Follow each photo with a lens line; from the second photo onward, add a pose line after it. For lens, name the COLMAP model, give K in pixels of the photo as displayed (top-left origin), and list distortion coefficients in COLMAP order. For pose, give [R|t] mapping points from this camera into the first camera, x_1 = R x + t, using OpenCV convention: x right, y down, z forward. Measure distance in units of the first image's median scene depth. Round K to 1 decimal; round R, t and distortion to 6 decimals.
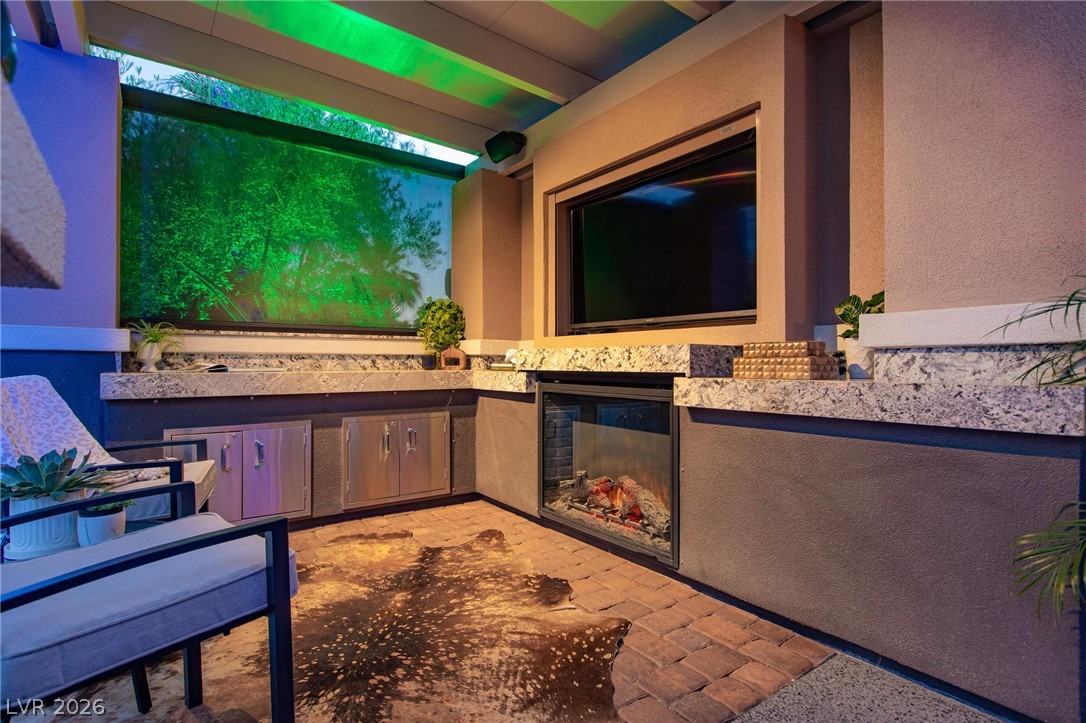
lens RADIAL K [[544.9, 0, 535.0], [0, 544.9, 360.8], [0, 0, 1]] dist [-0.001879, -0.000175]
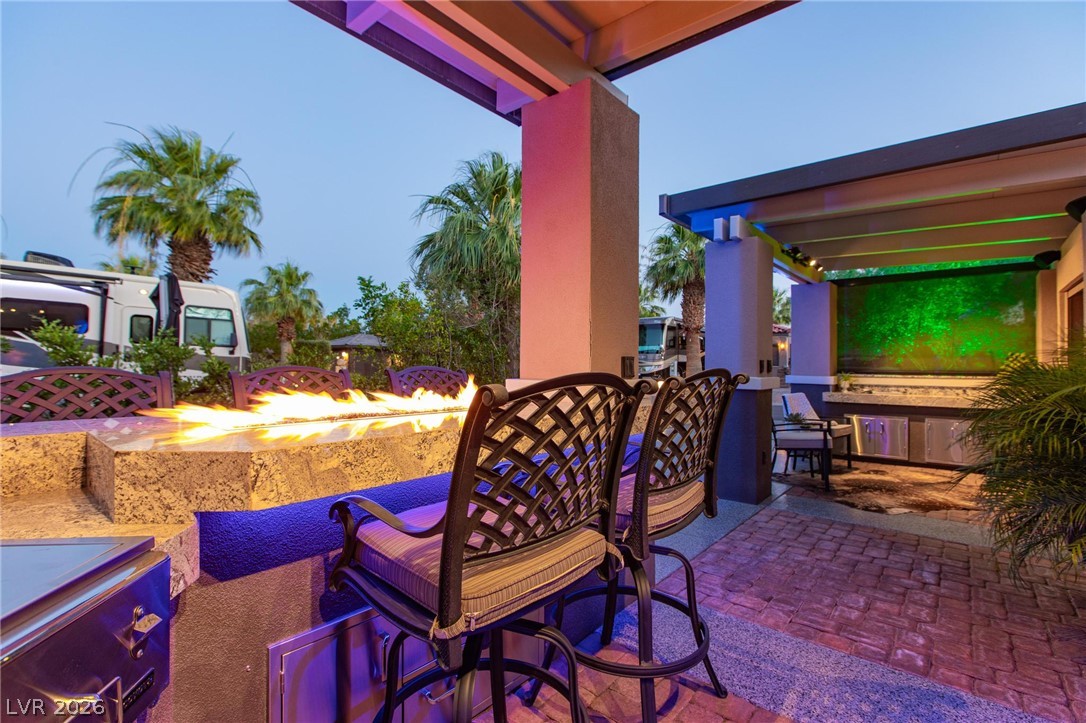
lens RADIAL K [[497.6, 0, 537.8], [0, 497.6, 361.4], [0, 0, 1]] dist [-0.006442, 0.000197]
pose [[0.243916, -0.008059, -0.969763, 1.172119], [-0.005397, 0.999939, -0.009668, -0.090194], [0.969781, 0.007592, 0.243857, -0.939427]]
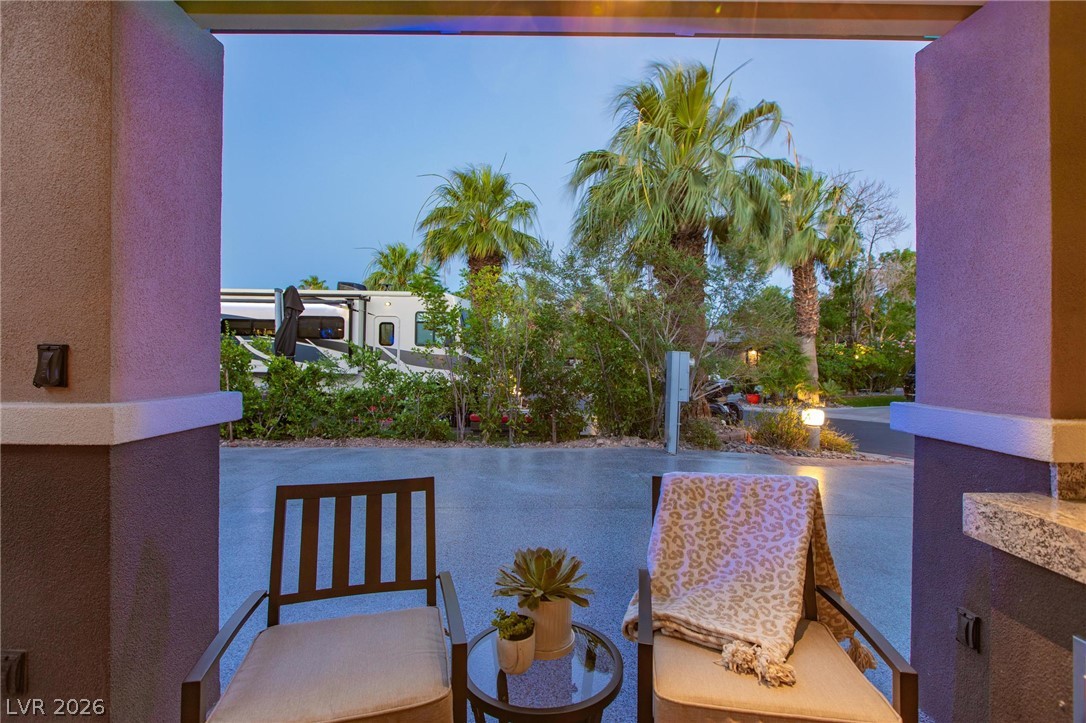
lens RADIAL K [[497.6, 0, 542.7], [0, 497.6, 359.1], [0, 0, 1]] dist [-0.006442, 0.000197]
pose [[-0.549995, -0.004409, -0.835156, -0.046531], [-0.003149, 0.999990, -0.003206, -0.105862], [0.835162, 0.000867, -0.550003, 0.761608]]
